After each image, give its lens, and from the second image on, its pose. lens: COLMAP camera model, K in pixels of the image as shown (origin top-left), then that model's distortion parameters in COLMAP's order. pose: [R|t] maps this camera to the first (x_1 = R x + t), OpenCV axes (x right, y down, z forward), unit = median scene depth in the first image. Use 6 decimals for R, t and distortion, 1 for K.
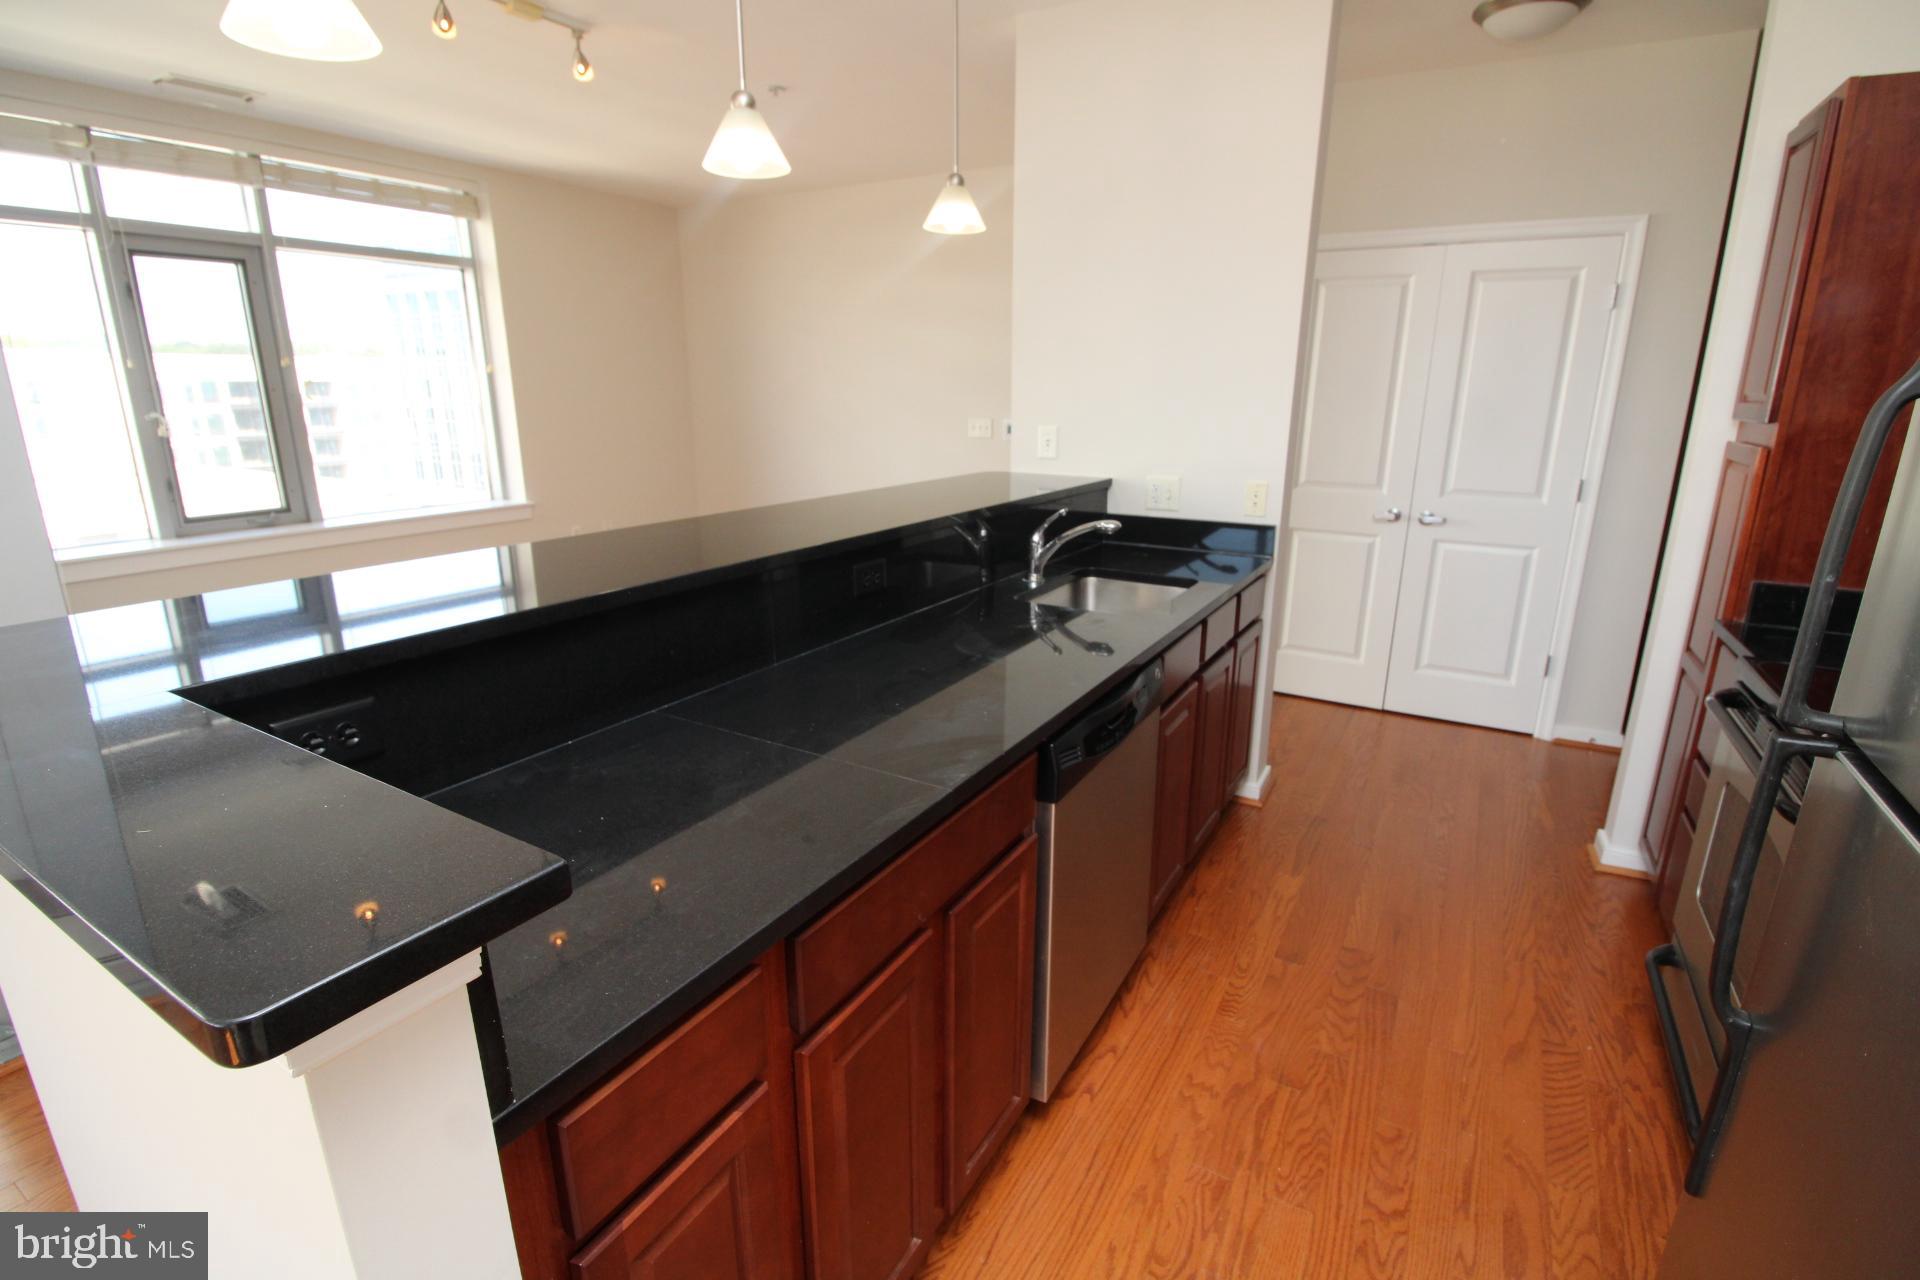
lens RADIAL K [[880.3, 0, 972.8], [0, 880.3, 622.6], [0, 0, 1]] dist [-0.000367, -0.013274]
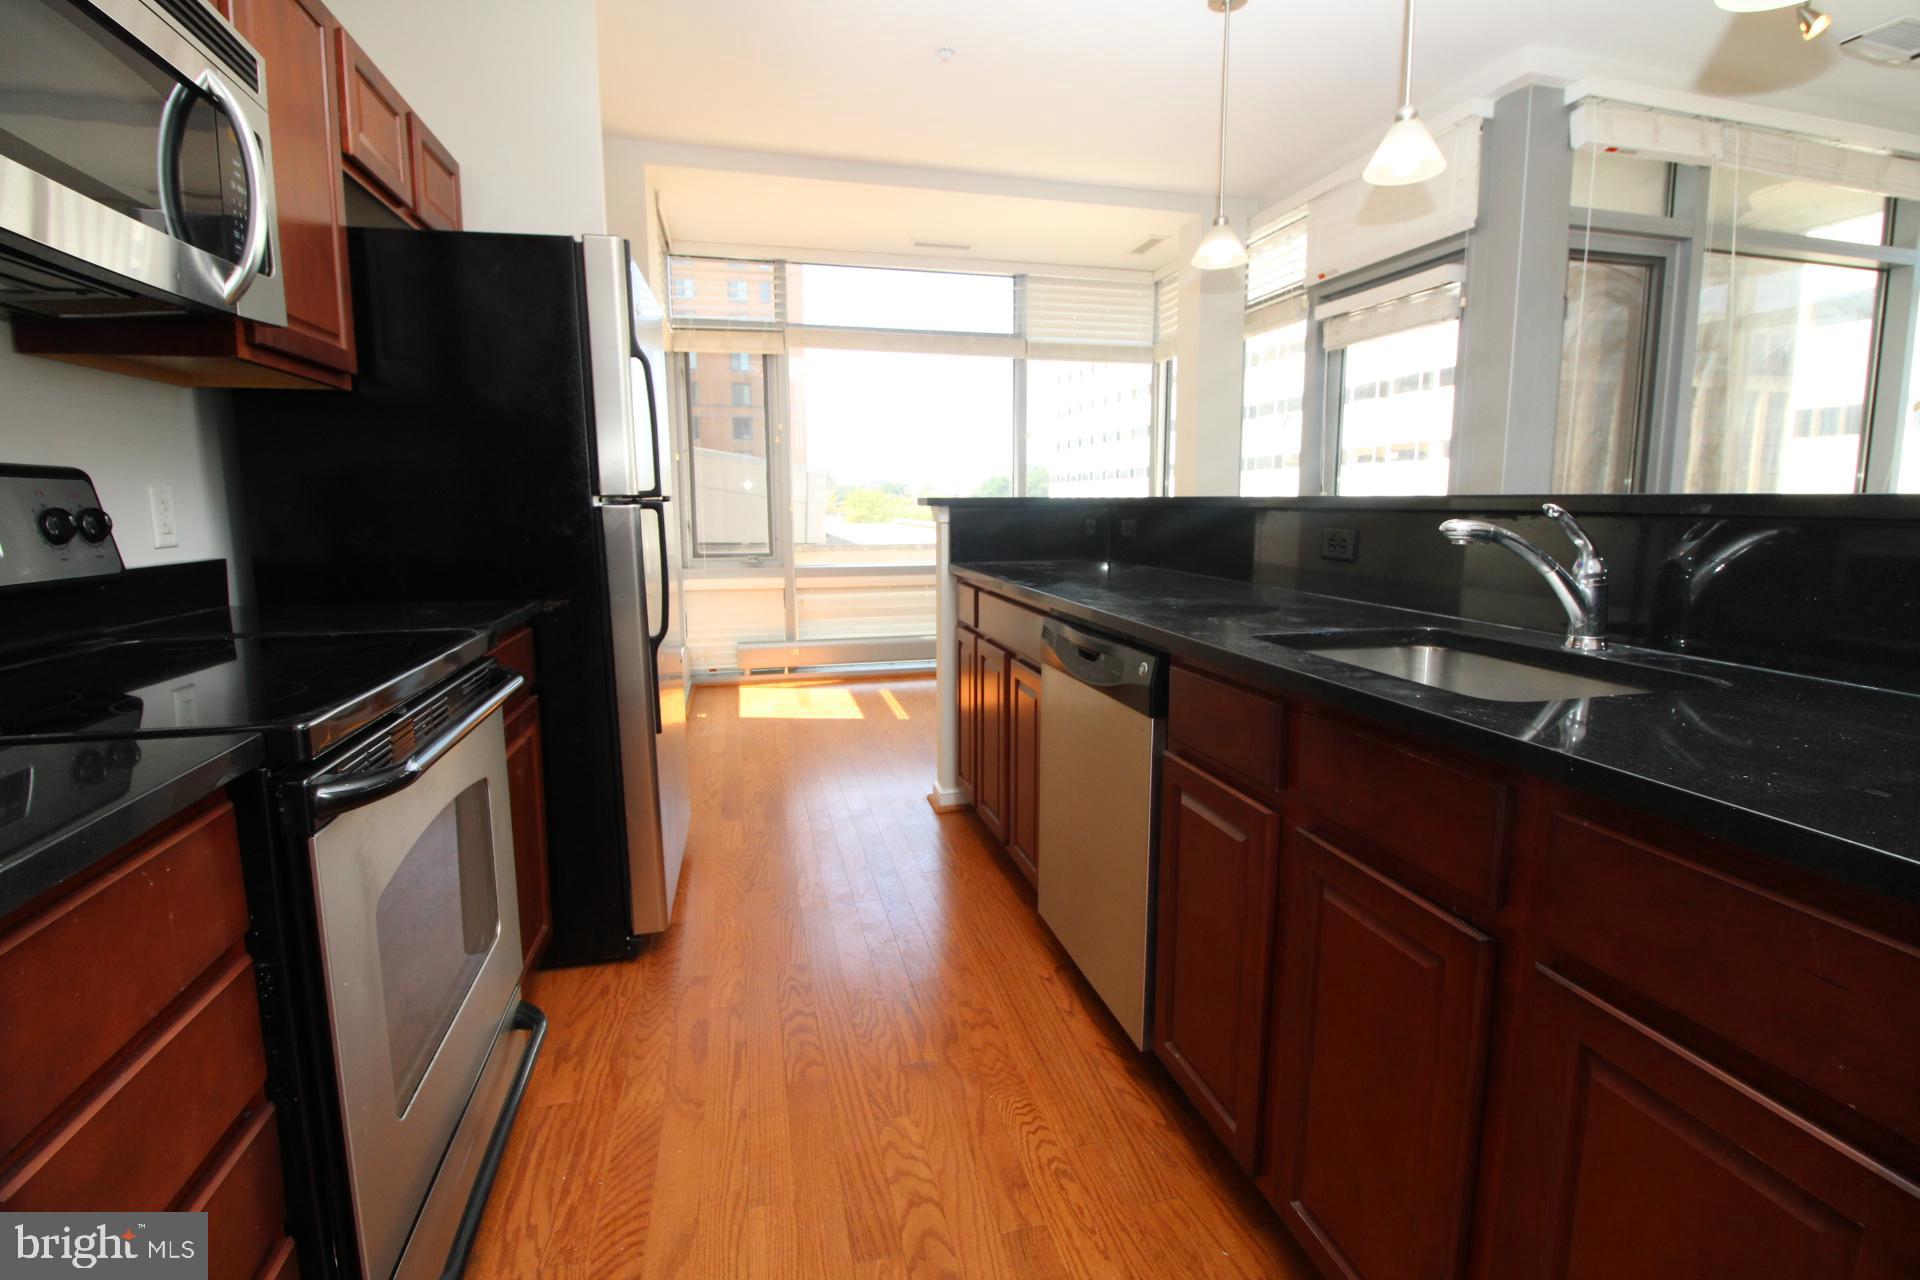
lens RADIAL K [[879.5, 0, 974.6], [0, 879.5, 617.6], [0, 0, 1]] dist [-0.001705, -0.011948]
pose [[-0.709927, 0.086456, -0.698948, 0.867053], [-0.186591, 0.933882, 0.305037, -0.198406], [0.679108, 0.346972, -0.646856, 1.388419]]
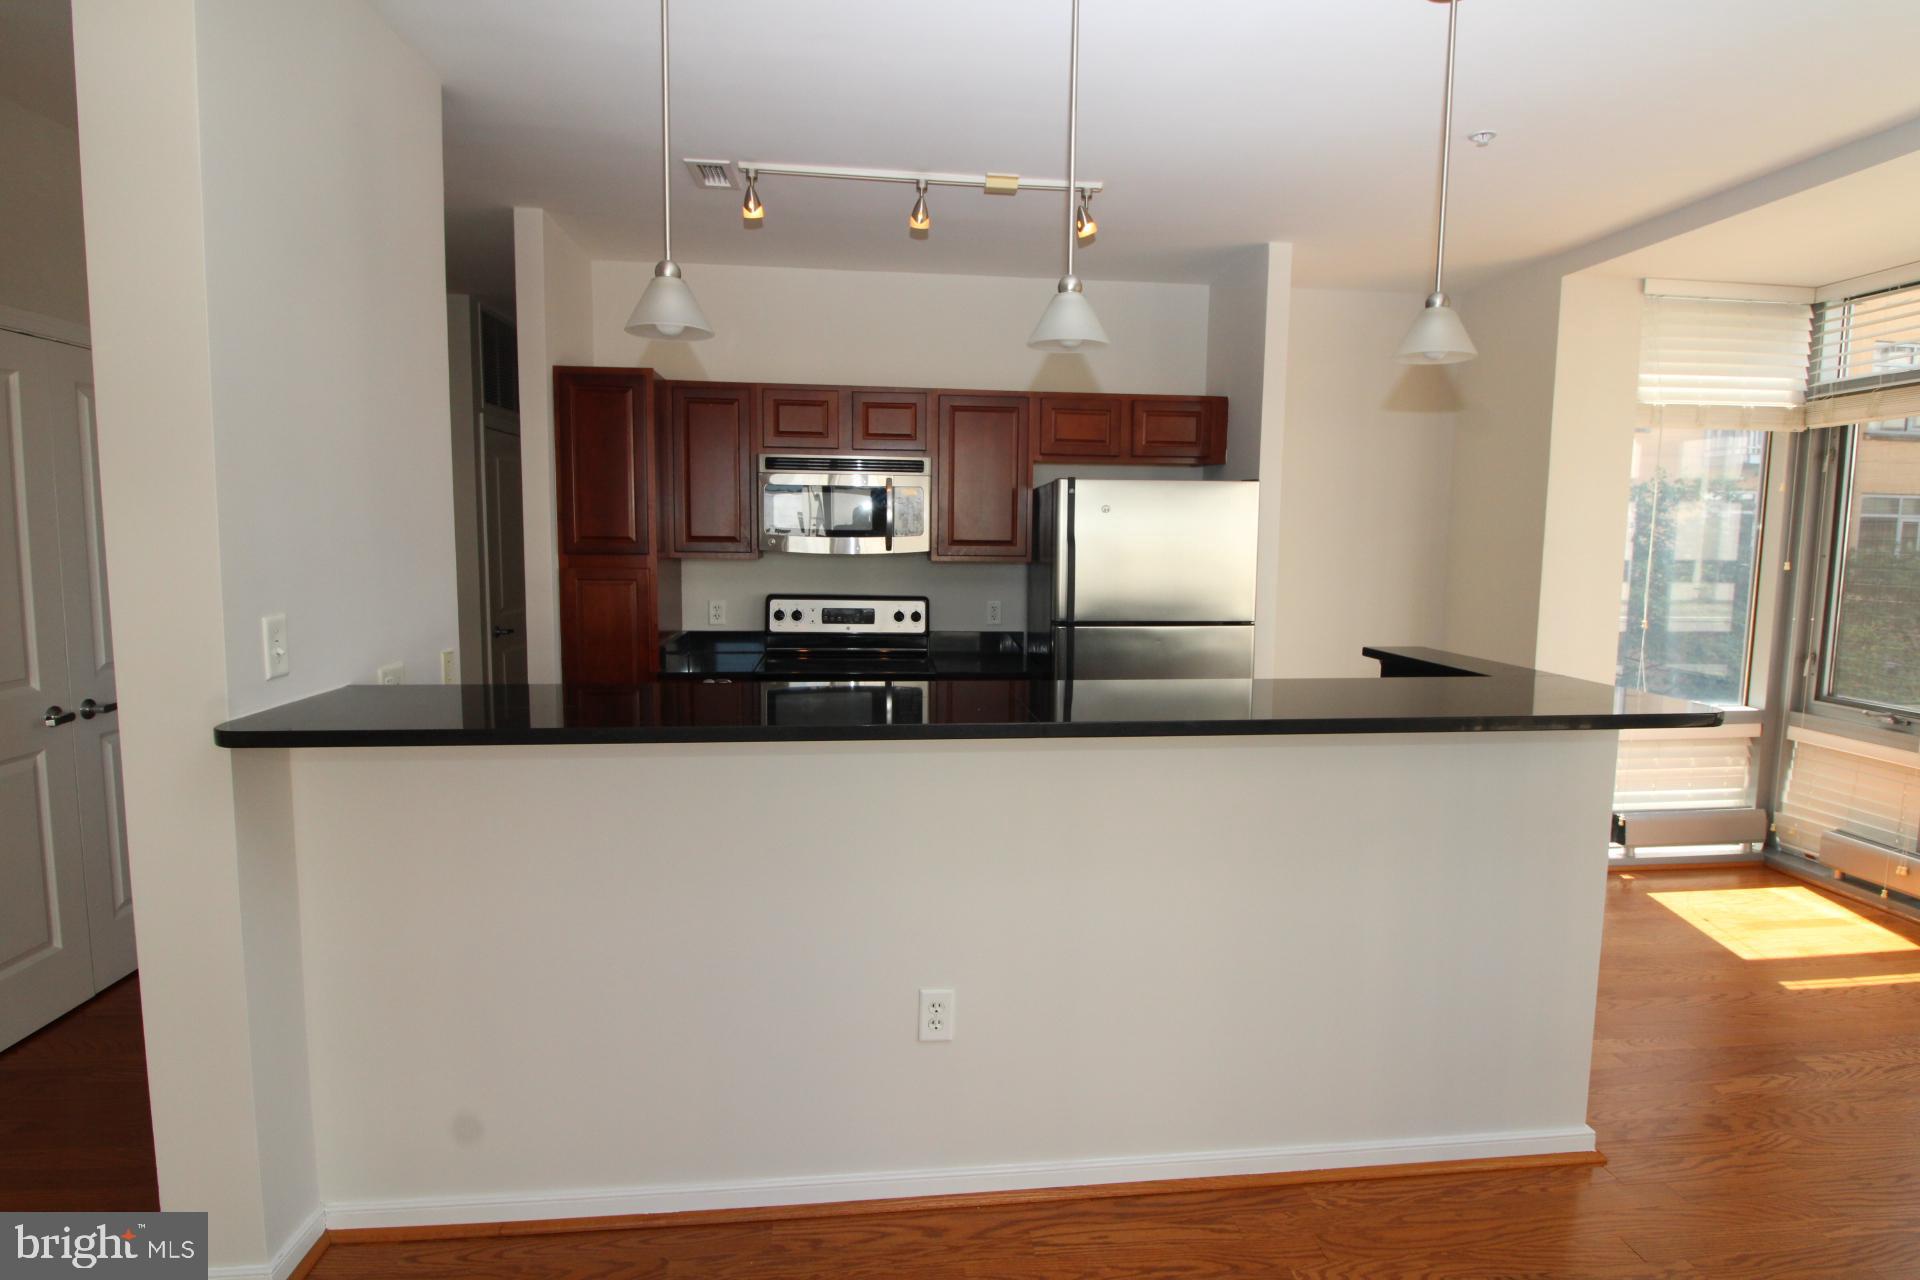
lens RADIAL K [[958.2, 0, 973.6], [0, 958.2, 625.4], [0, 0, 1]] dist [-0.001169, -0.012684]
pose [[-0.589717, -0.091992, 0.802354, -0.998384], [0.193691, 0.948386, 0.251094, -0.455955], [-0.784039, 0.303484, -0.541461, 1.603504]]
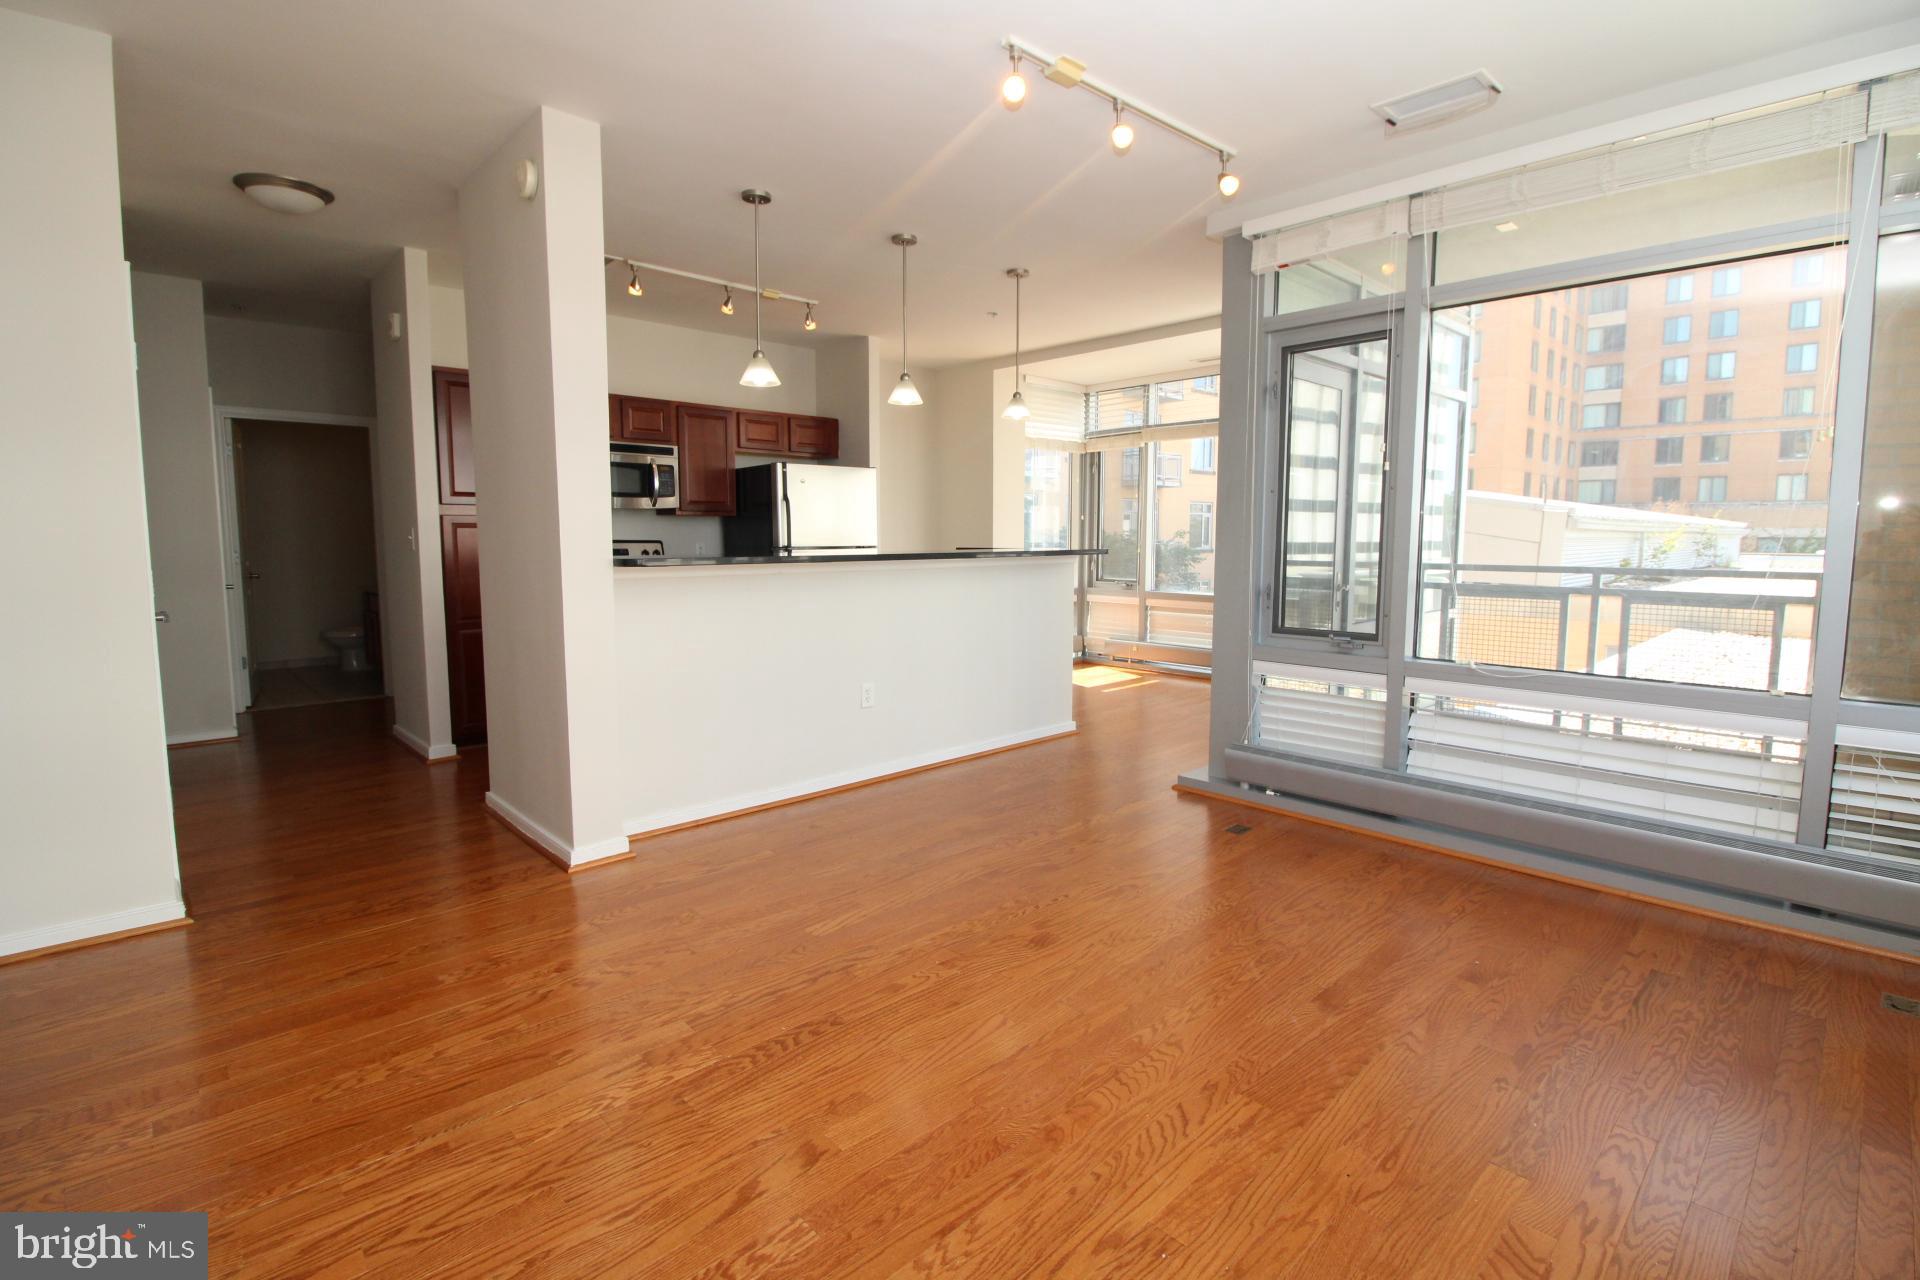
lens RADIAL K [[879.5, 0, 974.6], [0, 879.5, 617.6], [0, 0, 1]] dist [-0.001705, -0.011948]
pose [[-0.961269, -0.034756, 0.273410, -1.011011], [0.063182, 0.937808, 0.341355, -0.697114], [-0.268271, 0.345409, -0.899291, 2.999016]]
